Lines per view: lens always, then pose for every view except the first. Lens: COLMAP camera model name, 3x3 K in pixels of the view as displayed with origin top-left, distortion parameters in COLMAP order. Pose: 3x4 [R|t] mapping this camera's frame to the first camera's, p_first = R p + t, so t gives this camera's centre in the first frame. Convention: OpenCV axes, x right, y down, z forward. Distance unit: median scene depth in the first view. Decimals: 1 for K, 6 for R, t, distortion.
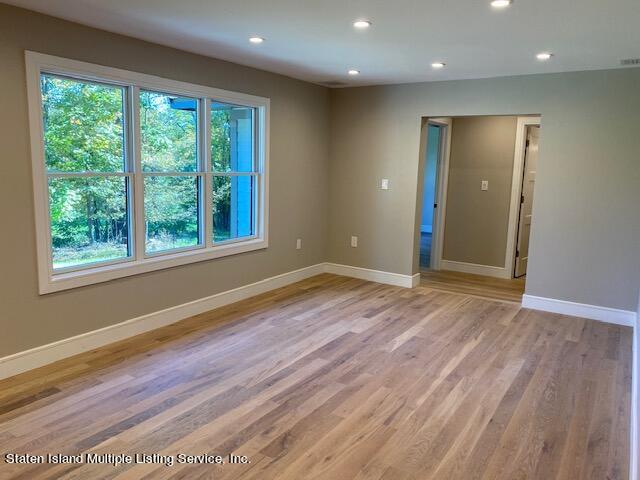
lens RADIAL K [[488.3, 0, 323.9], [0, 488.3, 241.5], [0, 0, 1]] dist [0.054413, -0.032600]
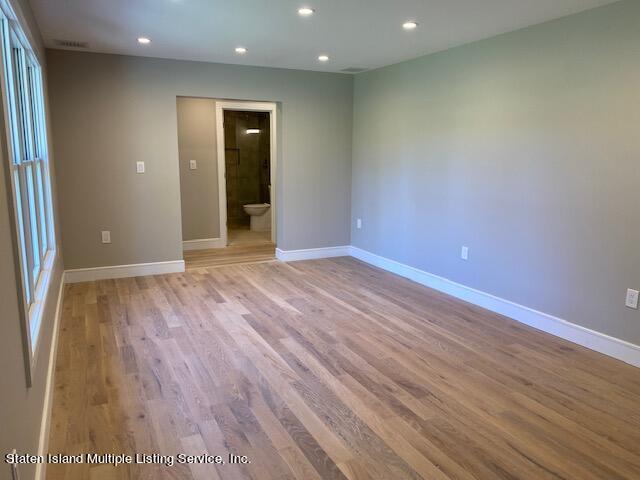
lens RADIAL K [[488.3, 0, 323.2], [0, 488.3, 235.2], [0, 0, 1]] dist [0.054413, -0.032600]
pose [[0.524668, -0.171355, 0.833883, -0.733745], [0.151448, 0.982695, 0.106645, -0.060206], [-0.837727, 0.070336, 0.541541, 0.359754]]
